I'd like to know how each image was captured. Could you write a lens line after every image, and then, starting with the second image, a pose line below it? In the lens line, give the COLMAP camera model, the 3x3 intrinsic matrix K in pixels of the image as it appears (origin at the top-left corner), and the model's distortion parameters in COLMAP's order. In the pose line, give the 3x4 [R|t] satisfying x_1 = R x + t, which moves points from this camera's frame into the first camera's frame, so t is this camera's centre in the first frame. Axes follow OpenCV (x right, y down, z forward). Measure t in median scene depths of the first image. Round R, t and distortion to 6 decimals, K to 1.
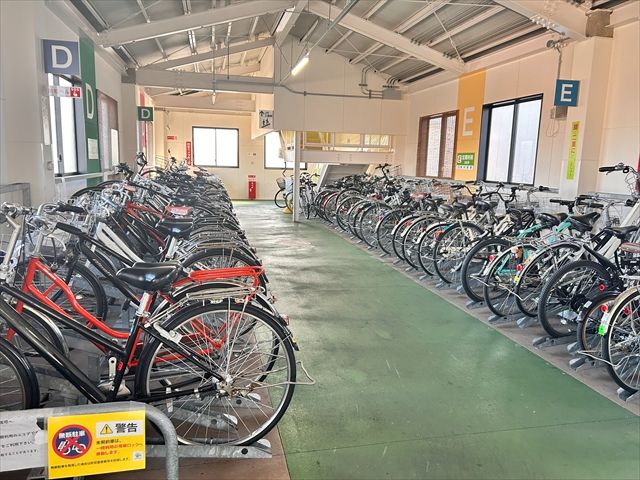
lens RADIAL K [[478.7, 0, 321.0], [0, 478.7, 237.8], [0, 0, 1]] dist [0.001073, -0.003219]
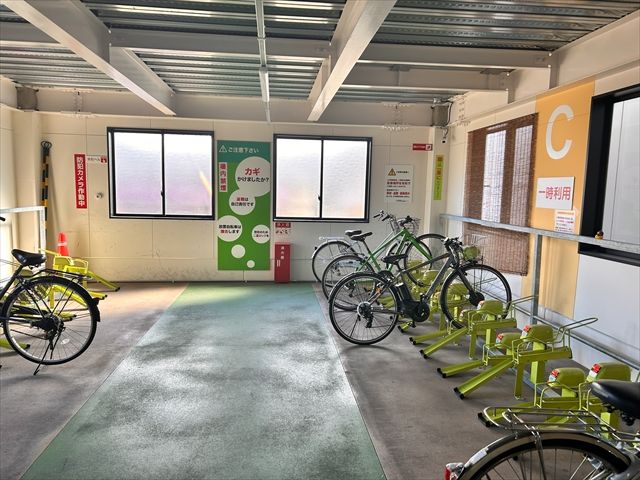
lens RADIAL K [[478.7, 0, 319.2], [0, 478.7, 240.3], [0, 0, 1]] dist [0.001073, -0.003219]
pose [[0.989761, -0.002665, -0.142711, 0.115194], [-0.004824, 0.998630, -0.052099, -0.091807], [0.142655, 0.052254, 0.988392, 0.419526]]
